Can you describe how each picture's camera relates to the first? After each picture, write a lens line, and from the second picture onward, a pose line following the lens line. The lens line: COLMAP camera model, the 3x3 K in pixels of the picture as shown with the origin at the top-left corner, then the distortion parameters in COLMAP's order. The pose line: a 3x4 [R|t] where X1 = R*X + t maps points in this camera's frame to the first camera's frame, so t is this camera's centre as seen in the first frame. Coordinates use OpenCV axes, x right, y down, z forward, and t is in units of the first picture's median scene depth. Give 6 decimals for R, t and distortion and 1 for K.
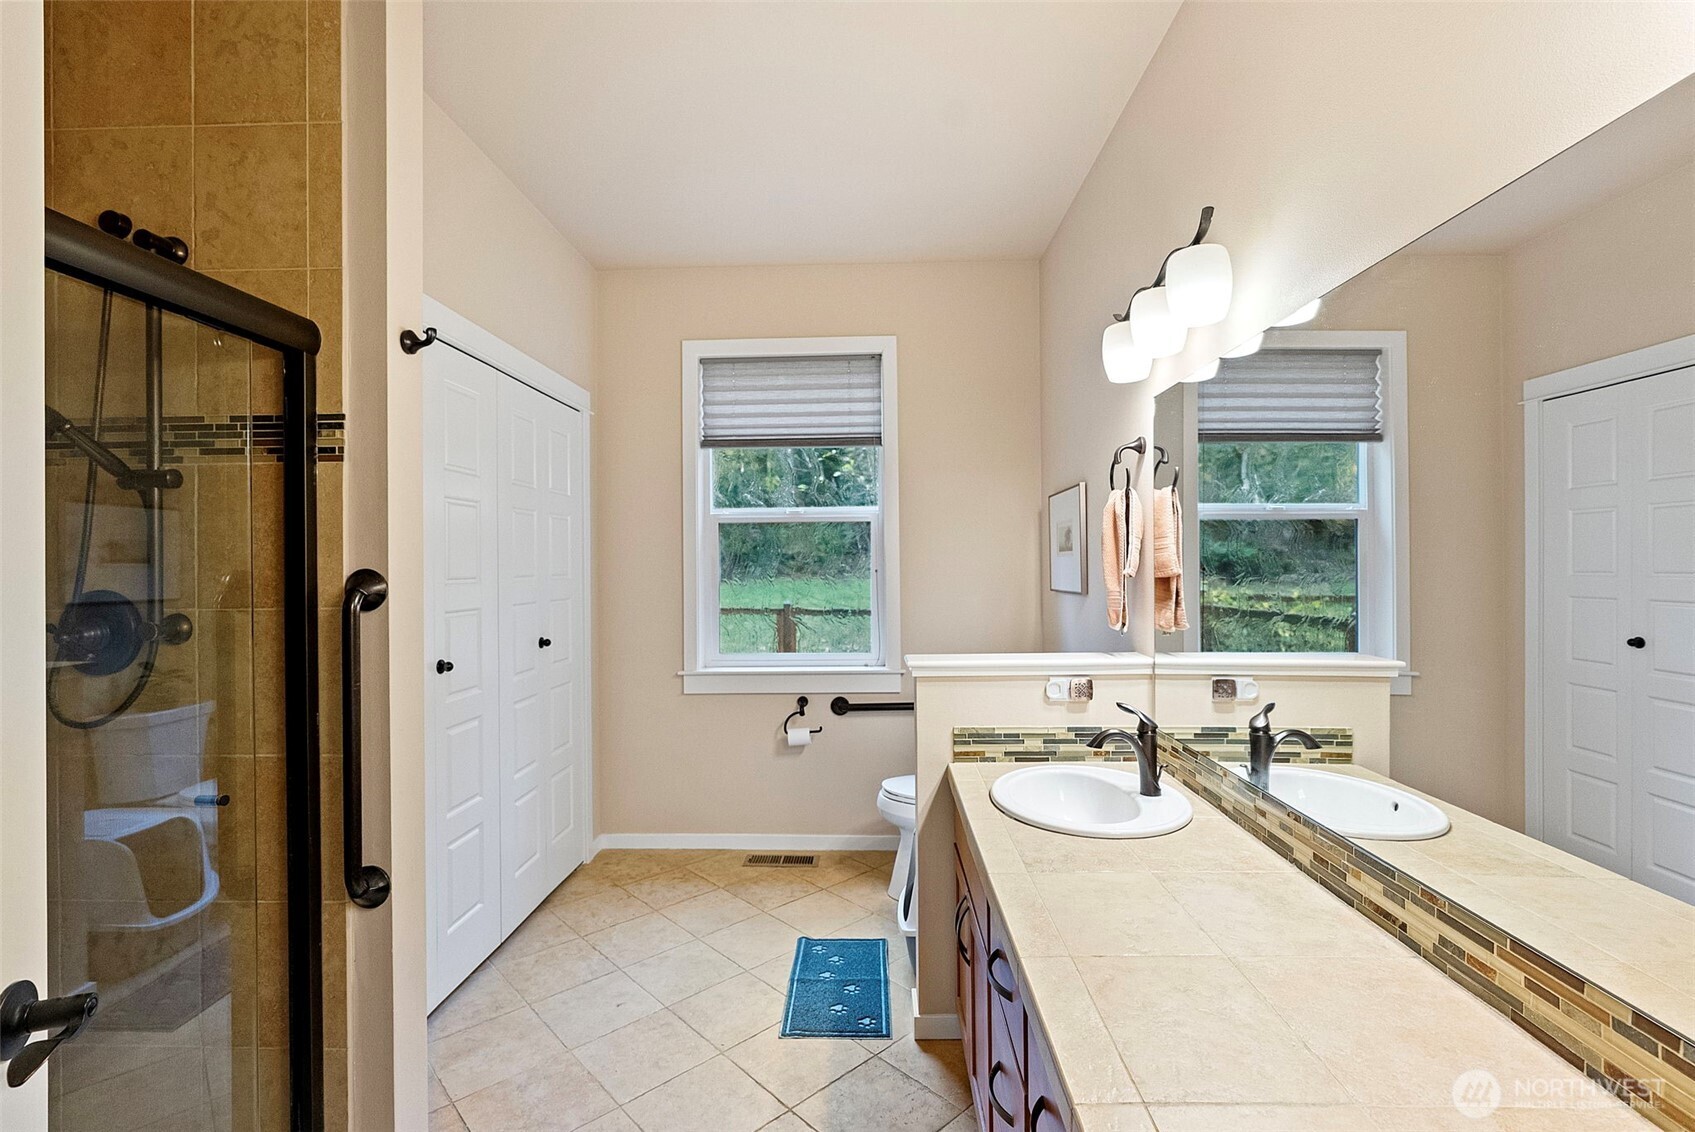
lens RADIAL K [[792.9, 0, 847.3], [0, 792.9, 555.0], [0, 0, 1]] dist [-0.001458, -0.000035]
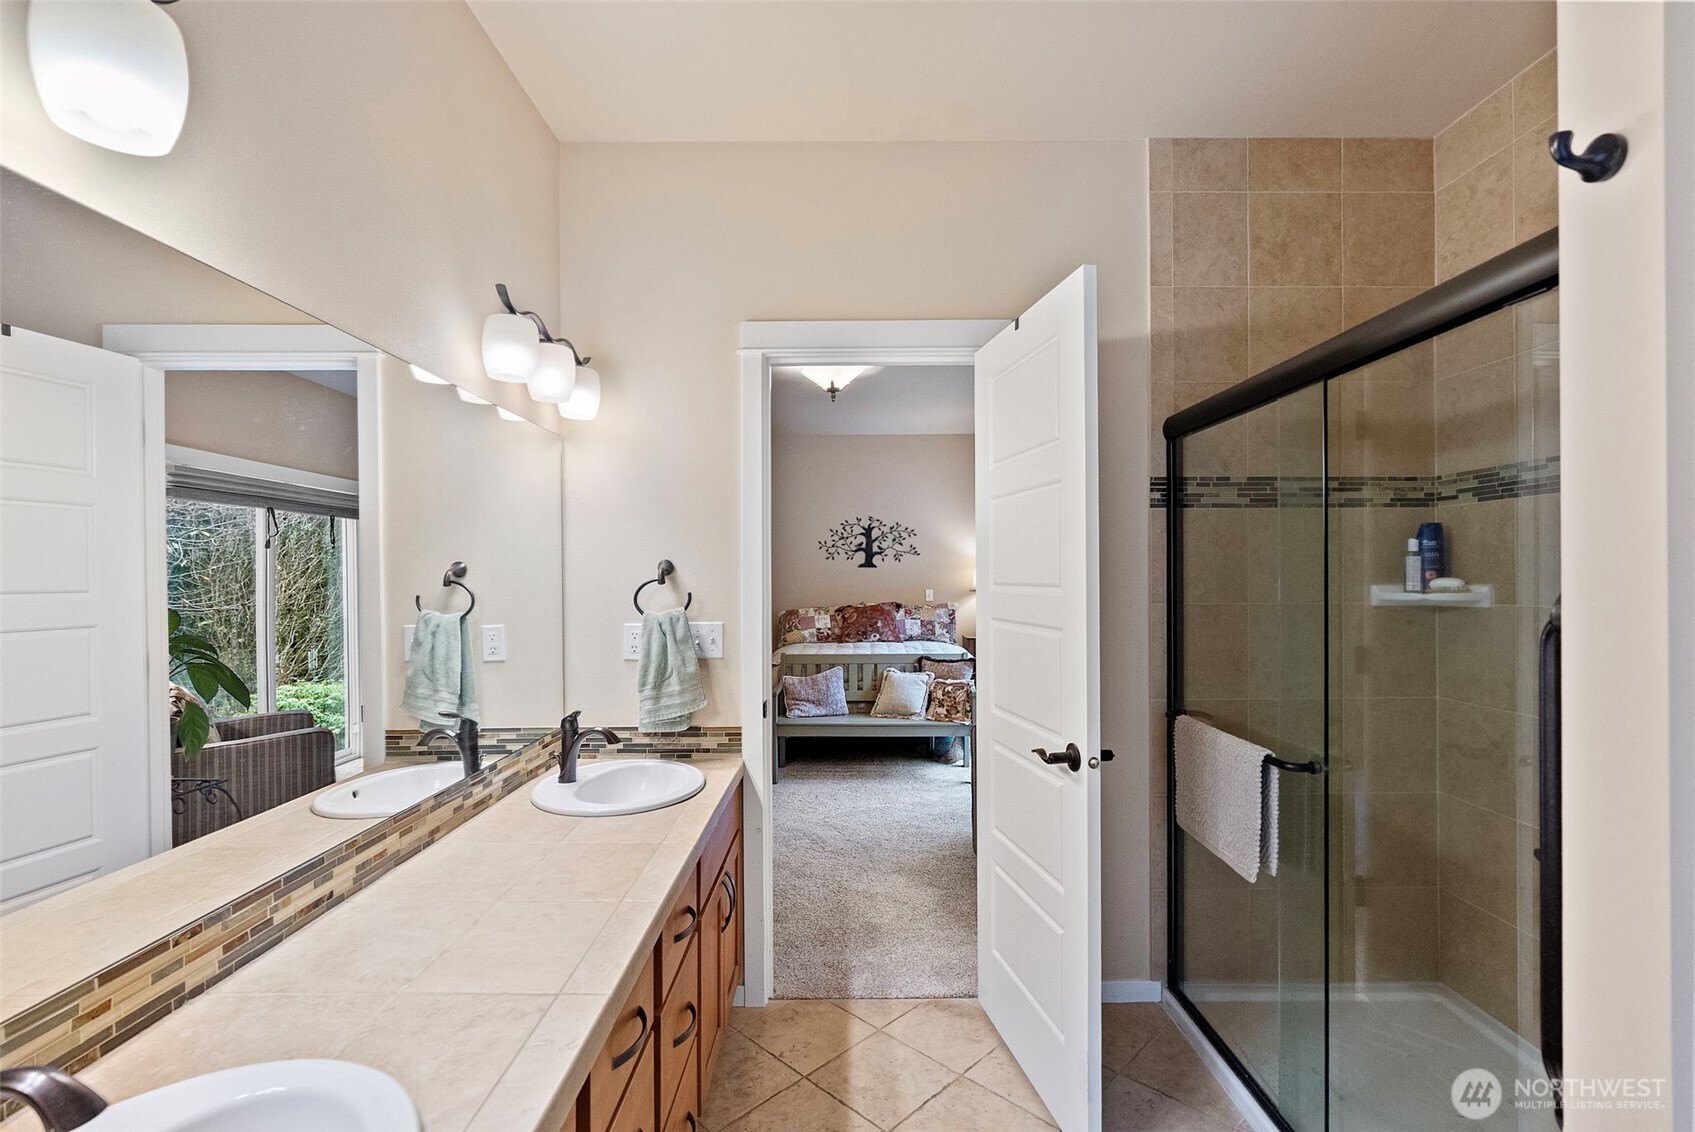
lens RADIAL K [[792.9, 0, 846.7], [0, 792.9, 576.6], [0, 0, 1]] dist [-0.001458, -0.000035]
pose [[-0.999522, 0.011002, -0.028883, -0.040257], [0.011219, 0.999910, -0.007368, 0.010753], [0.028799, -0.007688, -0.999556, 2.238573]]
